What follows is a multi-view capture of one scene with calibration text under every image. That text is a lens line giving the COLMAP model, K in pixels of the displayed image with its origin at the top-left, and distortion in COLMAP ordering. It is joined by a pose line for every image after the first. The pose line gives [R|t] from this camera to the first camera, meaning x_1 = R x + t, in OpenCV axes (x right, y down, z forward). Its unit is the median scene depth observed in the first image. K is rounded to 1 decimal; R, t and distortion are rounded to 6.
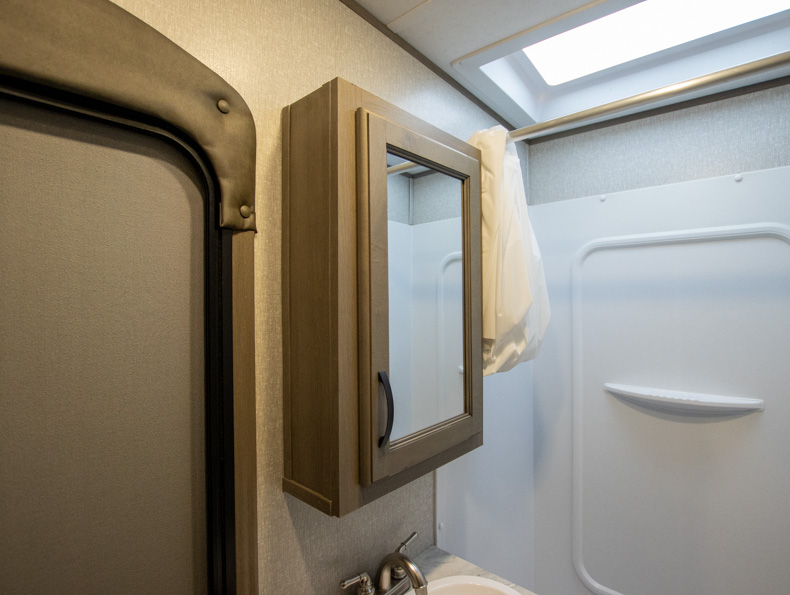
lens RADIAL K [[413.7, 0, 394.2], [0, 413.7, 298.8], [0, 0, 1]] dist [-0.028743, 0.002590]
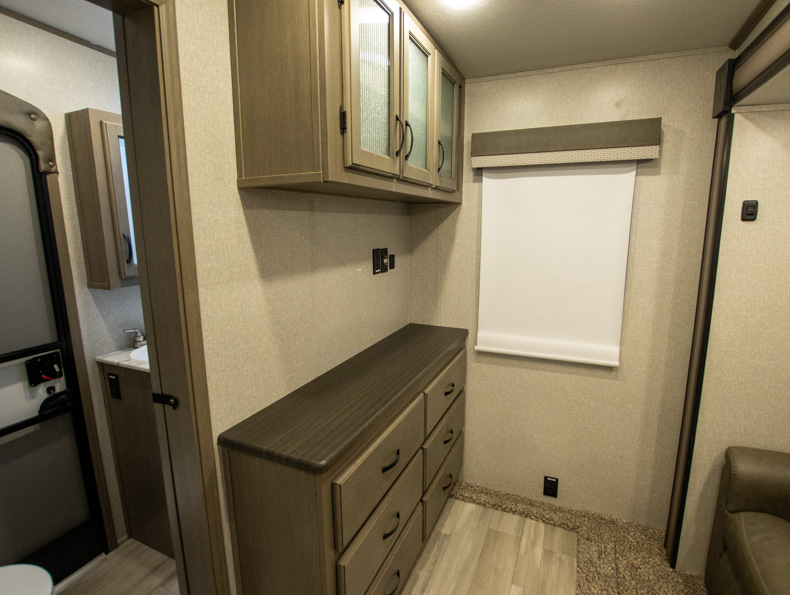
lens RADIAL K [[413.7, 0, 390.9], [0, 413.7, 295.5], [0, 0, 1]] dist [-0.028743, 0.002590]
pose [[0.952886, -0.060654, 0.297204, 0.673409], [0.004452, 0.982495, 0.186234, 0.086532], [-0.303297, -0.176137, 0.936476, -1.683241]]
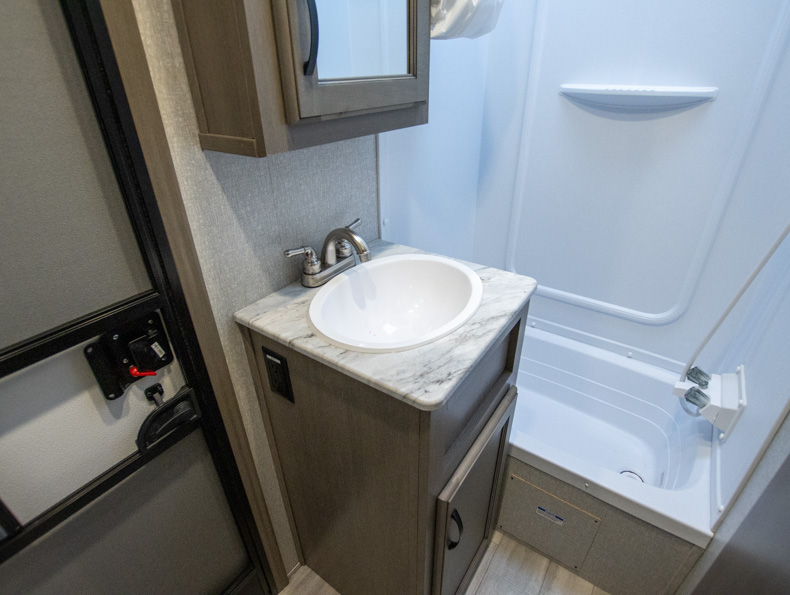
lens RADIAL K [[413.7, 0, 392.3], [0, 413.7, 298.1], [0, 0, 1]] dist [-0.028743, 0.002590]
pose [[0.992391, -0.069462, 0.101658, 0.021697], [0.010211, 0.869250, 0.494267, 0.313868], [-0.122699, -0.489468, 0.863346, 0.037709]]
